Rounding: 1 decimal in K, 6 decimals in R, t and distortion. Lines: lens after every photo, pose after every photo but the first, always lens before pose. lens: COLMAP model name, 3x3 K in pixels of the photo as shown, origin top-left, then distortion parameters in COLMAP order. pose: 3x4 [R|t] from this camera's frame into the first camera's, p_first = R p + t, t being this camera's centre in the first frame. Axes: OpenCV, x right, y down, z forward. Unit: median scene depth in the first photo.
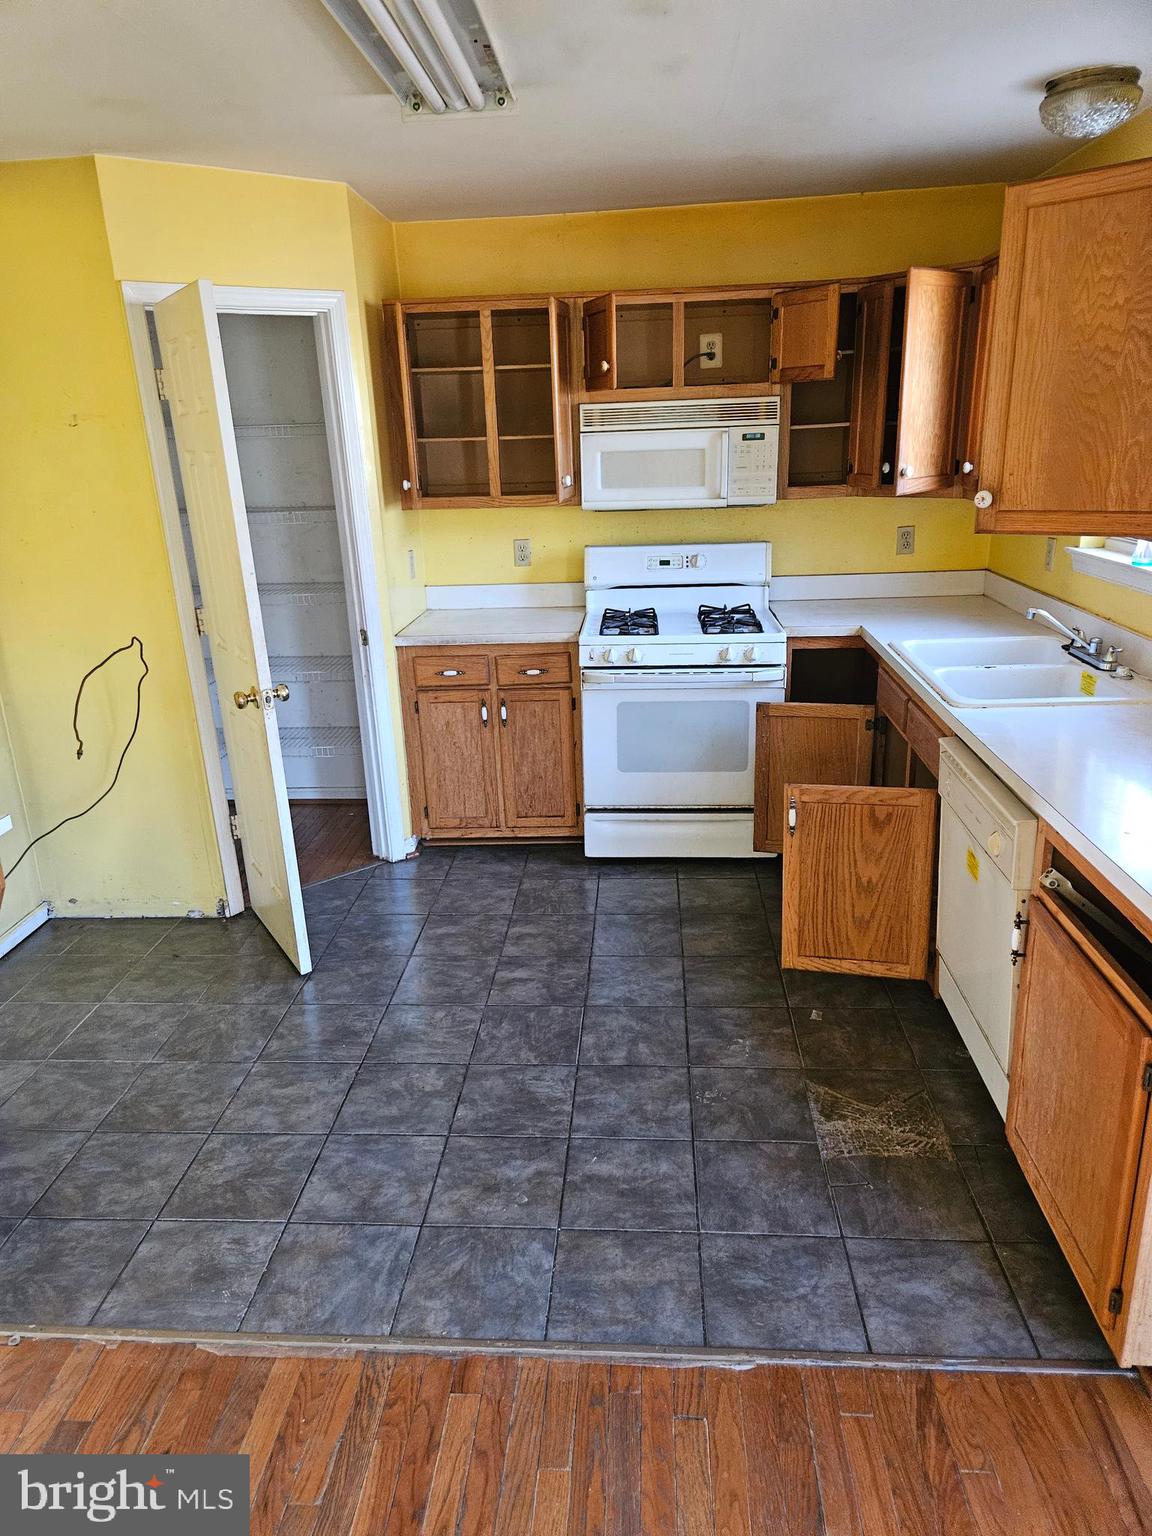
lens RADIAL K [[1022.7, 0, 565.8], [0, 1022.7, 772.5], [0, 0, 1]] dist [0.071883, -0.062284]
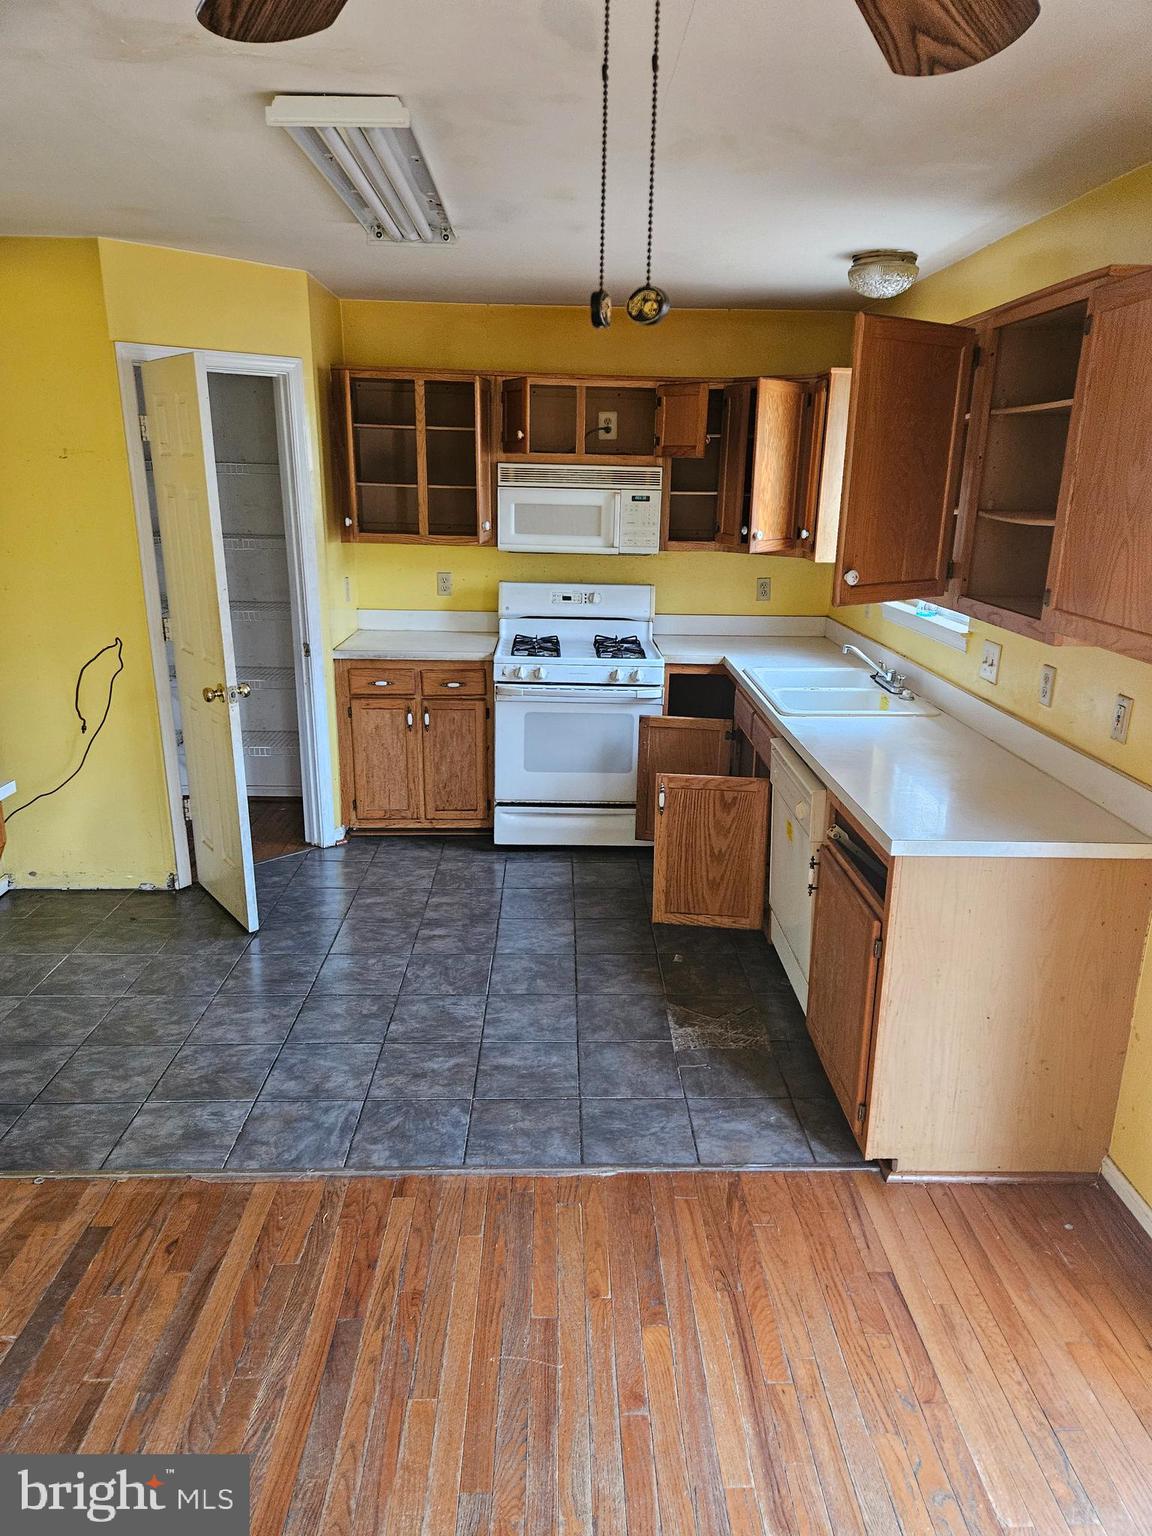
lens RADIAL K [[1022.7, 0, 589.0], [0, 1022.7, 772.0], [0, 0, 1]] dist [0.071883, -0.062284]
pose [[0.992621, 0.024120, 0.118835, -0.019129], [-0.019736, 0.999086, -0.037929, 0.055742], [-0.119641, 0.035304, 0.992189, -0.233532]]
